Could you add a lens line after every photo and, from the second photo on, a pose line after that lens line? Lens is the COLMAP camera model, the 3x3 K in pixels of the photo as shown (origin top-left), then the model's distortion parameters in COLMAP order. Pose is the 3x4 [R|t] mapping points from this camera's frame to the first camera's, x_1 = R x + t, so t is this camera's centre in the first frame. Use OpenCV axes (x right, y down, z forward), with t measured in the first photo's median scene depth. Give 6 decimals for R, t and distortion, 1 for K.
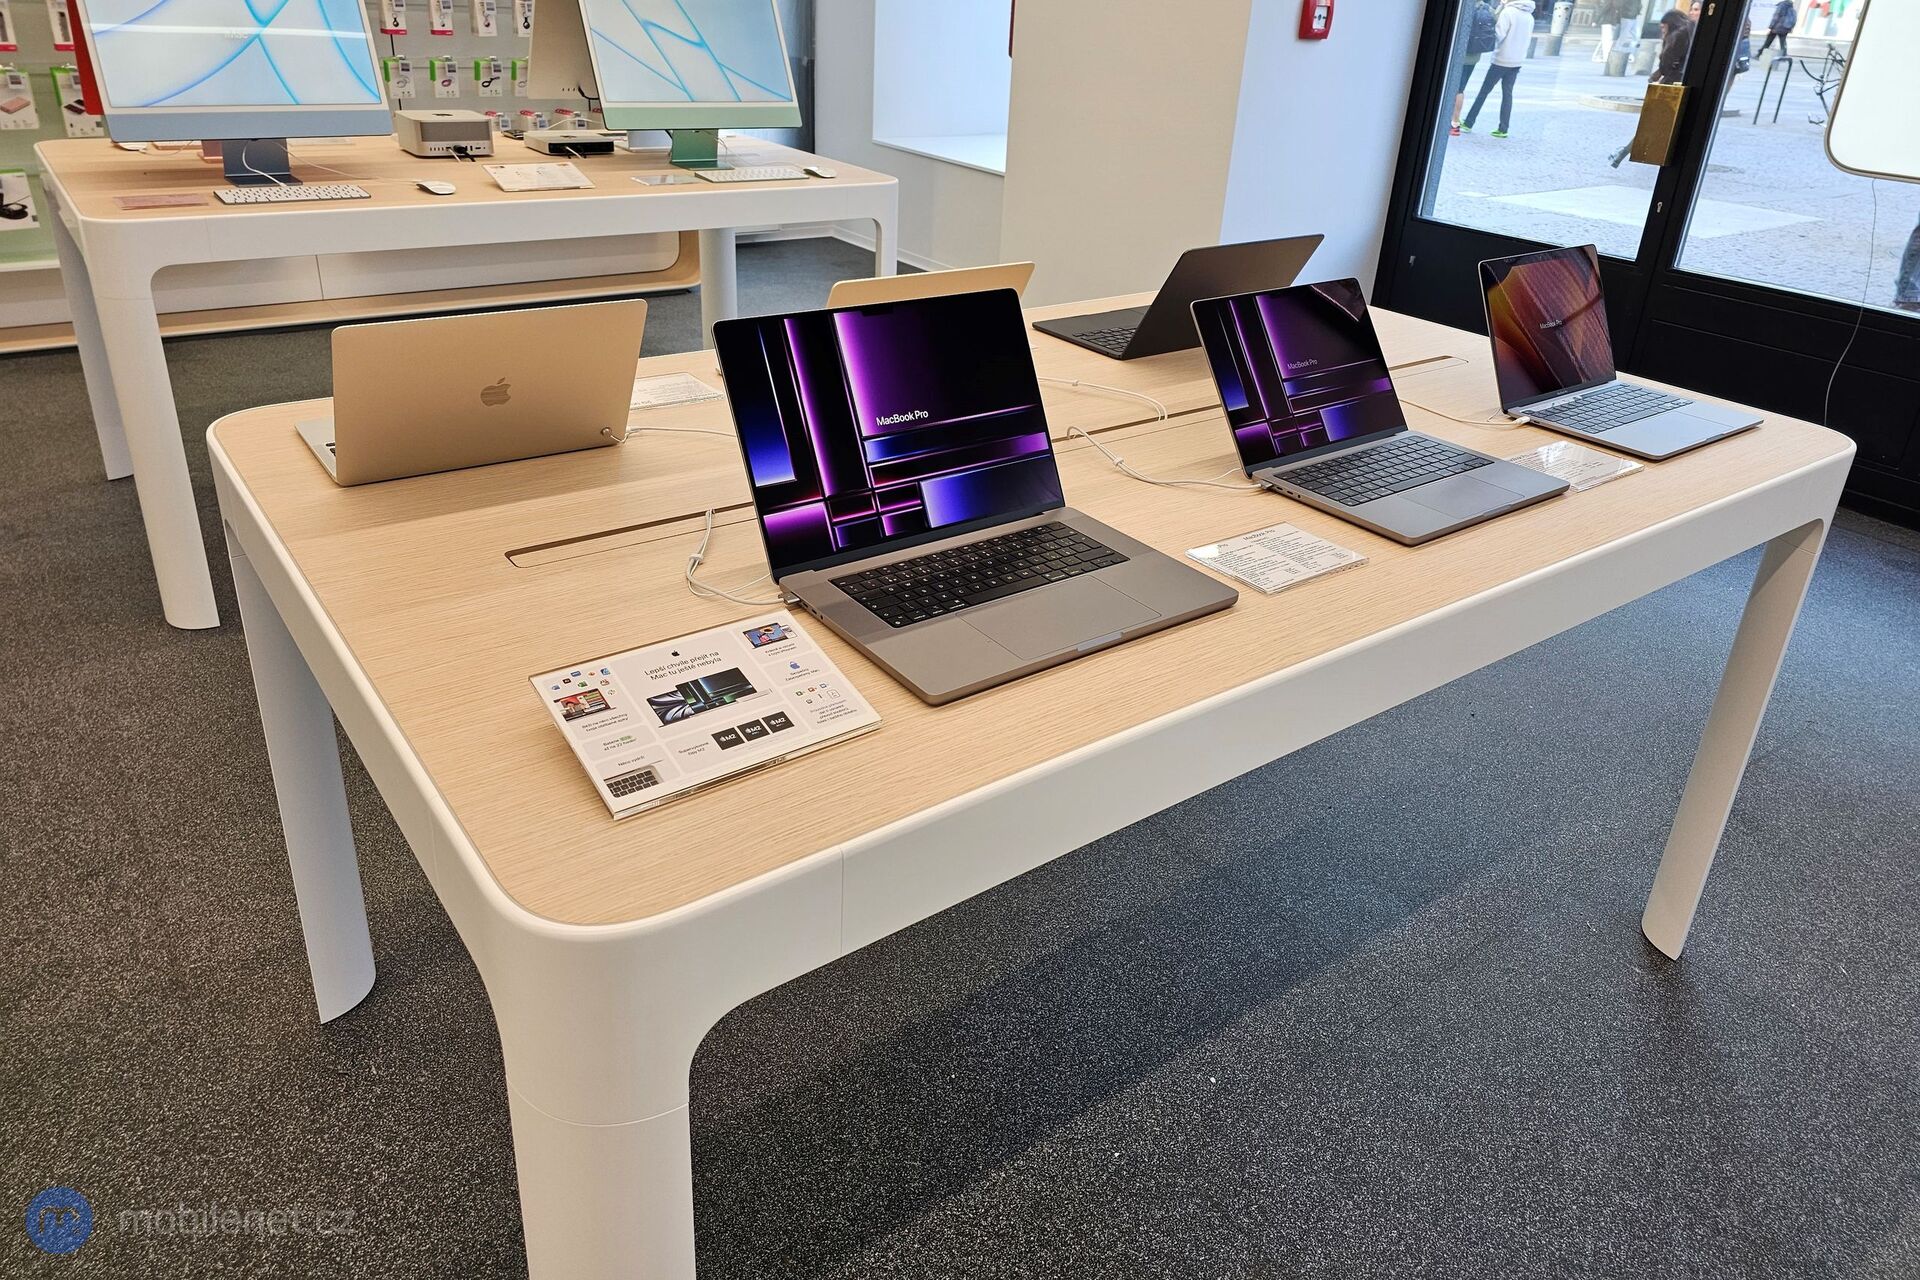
lens RADIAL K [[1297.7, 0, 963.4], [0, 1297.7, 546.1], [0, 0, 1]] dist [0.051911, -0.051758]
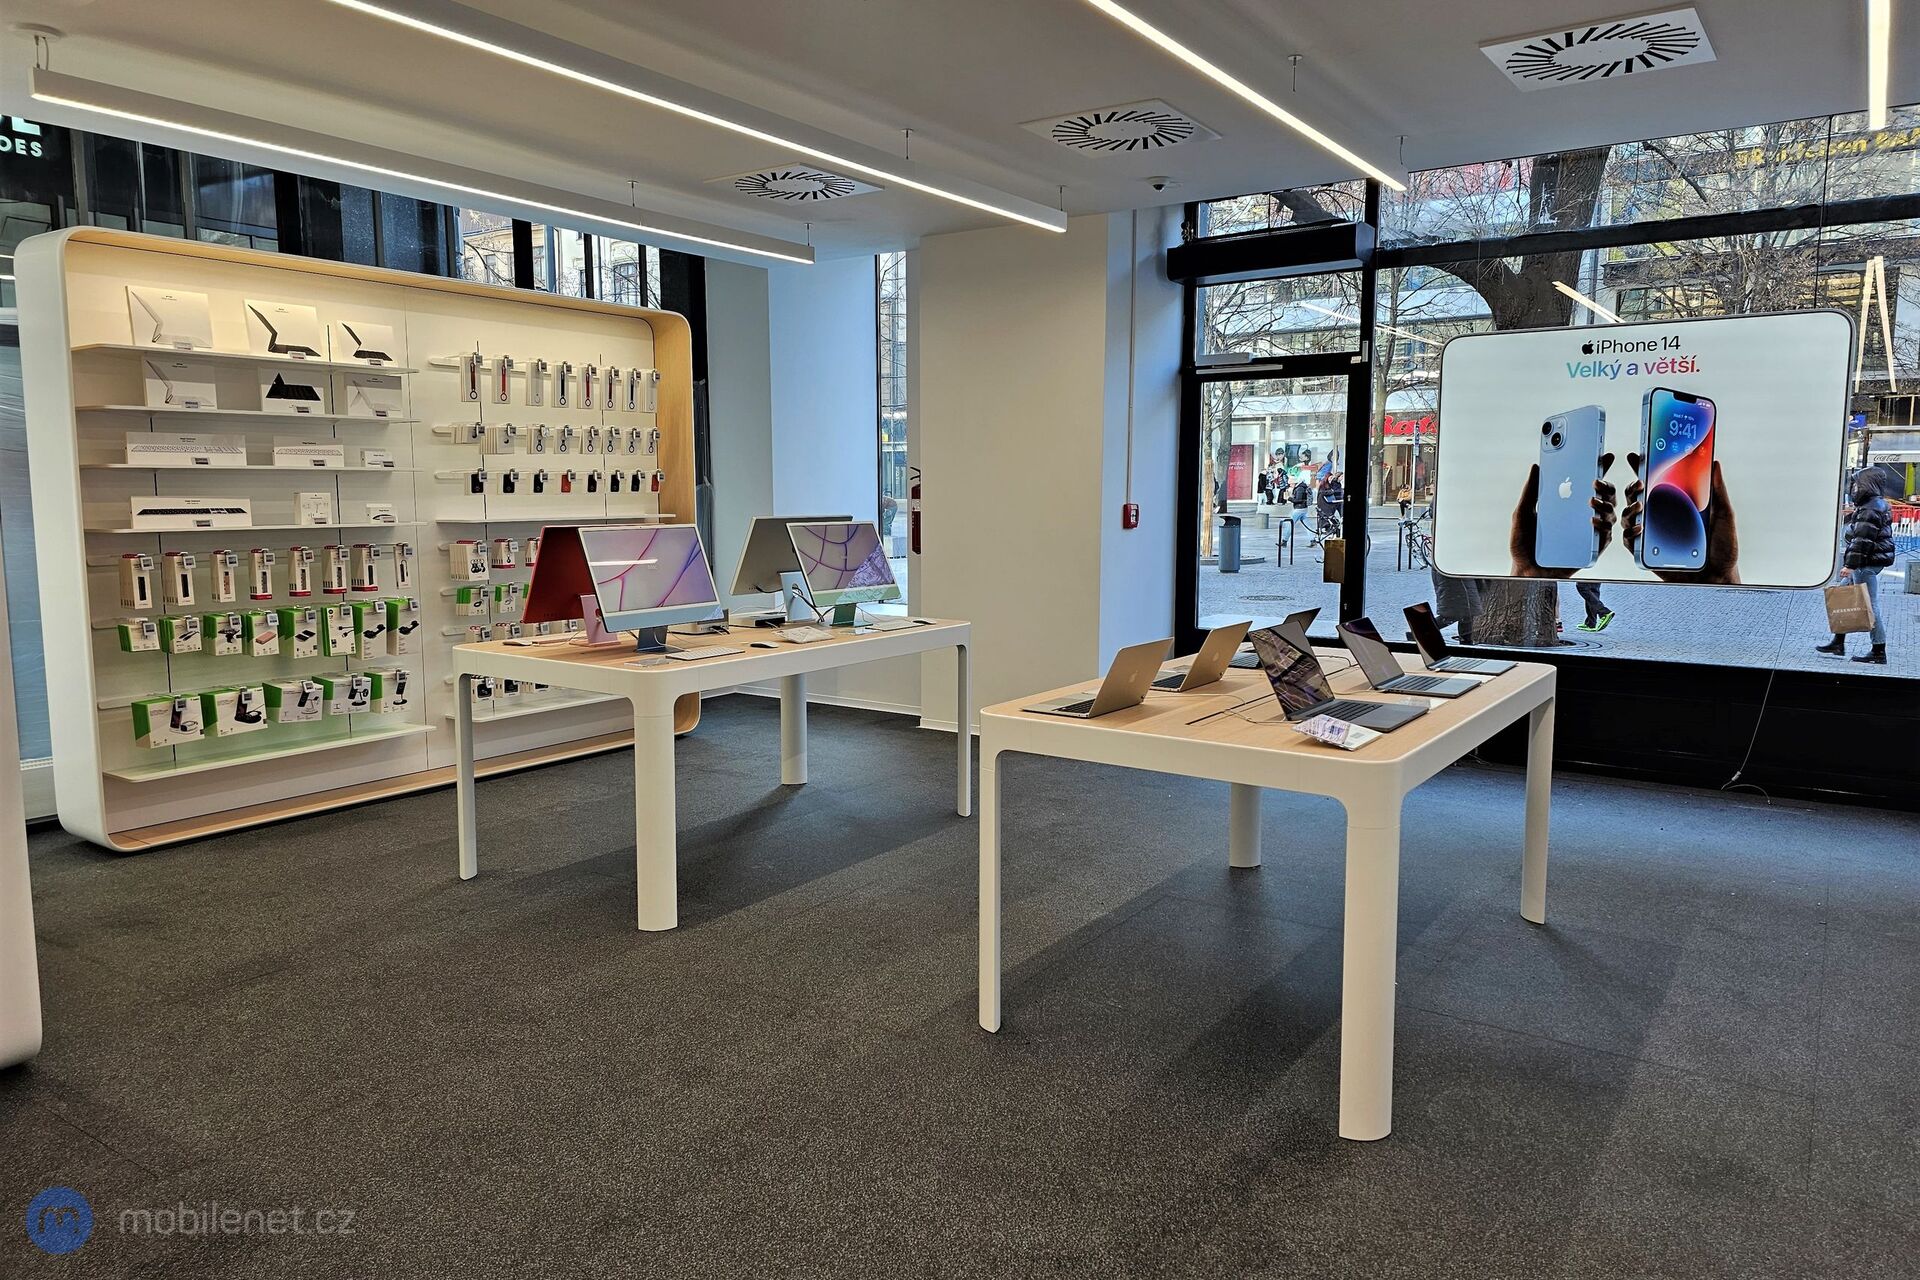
lens RADIAL K [[1297.7, 0, 963.4], [0, 1297.7, 546.1], [0, 0, 1]] dist [0.051911, -0.051758]
pose [[0.946637, -0.068320, 0.314978, -0.456039], [0.176151, 0.928073, -0.328103, 0.135260], [-0.269906, 0.366078, 0.890583, -0.397852]]
